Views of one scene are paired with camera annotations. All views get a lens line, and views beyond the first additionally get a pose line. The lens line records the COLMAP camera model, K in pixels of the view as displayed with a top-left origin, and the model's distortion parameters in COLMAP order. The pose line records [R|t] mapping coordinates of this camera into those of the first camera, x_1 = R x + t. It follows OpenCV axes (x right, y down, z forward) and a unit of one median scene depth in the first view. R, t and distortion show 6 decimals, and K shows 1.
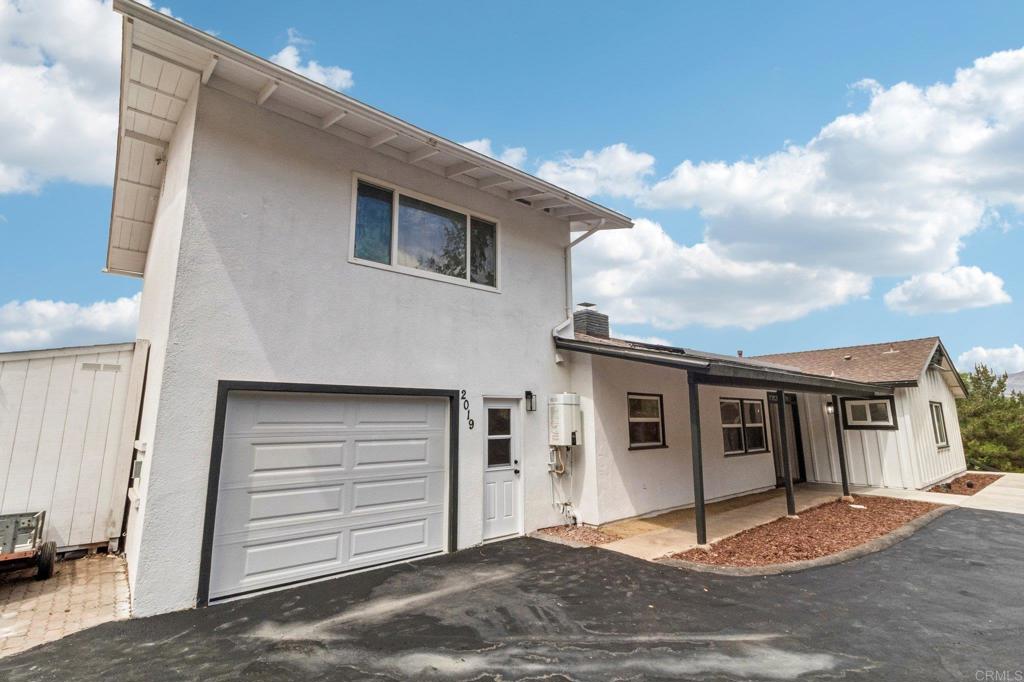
lens RADIAL K [[469.9, 0, 514.0], [0, 469.9, 332.2], [0, 0, 1]] dist [0.004707, 0.001230]
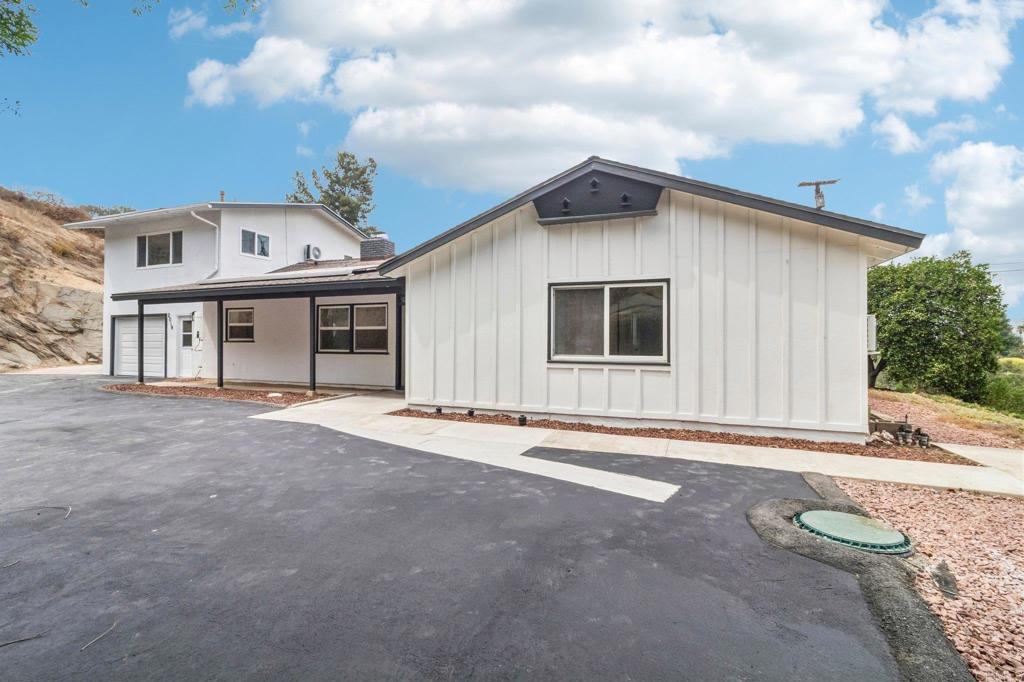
lens RADIAL K [[469.9, 0, 512.0], [0, 469.9, 337.9], [0, 0, 1]] dist [0.004707, 0.001230]
pose [[0.481082, -0.005879, -0.876656, 2.602897], [0.153587, 0.985077, 0.077679, 0.306919], [0.863117, -0.172013, 0.474806, 1.270112]]
